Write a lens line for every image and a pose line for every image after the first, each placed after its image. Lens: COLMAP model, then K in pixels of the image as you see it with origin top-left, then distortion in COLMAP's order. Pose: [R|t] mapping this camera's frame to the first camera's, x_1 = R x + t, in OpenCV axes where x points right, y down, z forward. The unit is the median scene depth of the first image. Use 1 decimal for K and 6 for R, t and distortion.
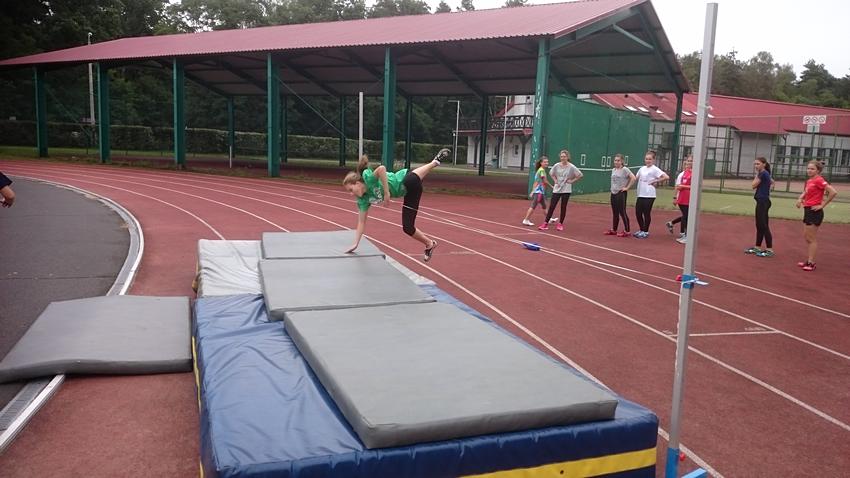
lens RADIAL K [[710.8, 0, 425.0], [0, 710.8, 239.0], [0, 0, 1]] dist [0.078206, -0.006297]
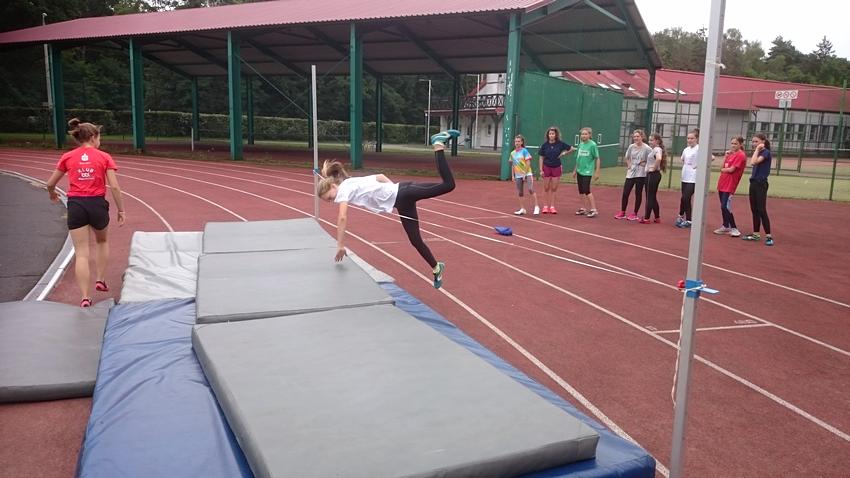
lens RADIAL K [[702.7, 0, 411.3], [0, 702.7, 242.1], [0, 0, 1]] dist [0.049677, -0.012570]
pose [[0.999777, -0.015291, 0.014534, 0.005622], [0.014804, 0.999344, 0.033039, -0.003142], [-0.015030, -0.032816, 0.999348, 0.027885]]
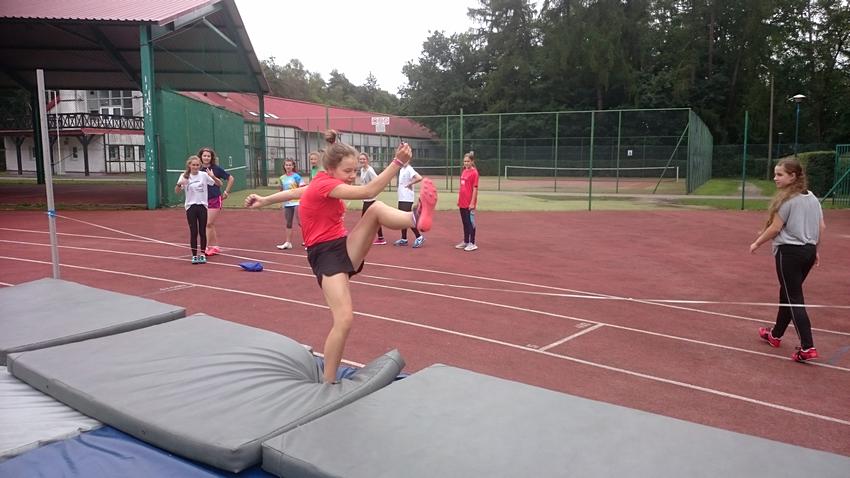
lens RADIAL K [[702.7, 0, 411.3], [0, 702.7, 242.1], [0, 0, 1]] dist [0.049677, -0.012570]
pose [[0.815337, -0.099337, 0.570401, -0.069773], [0.096001, 0.994730, 0.036010, -0.012047], [-0.570972, 0.025398, 0.820577, 0.083611]]
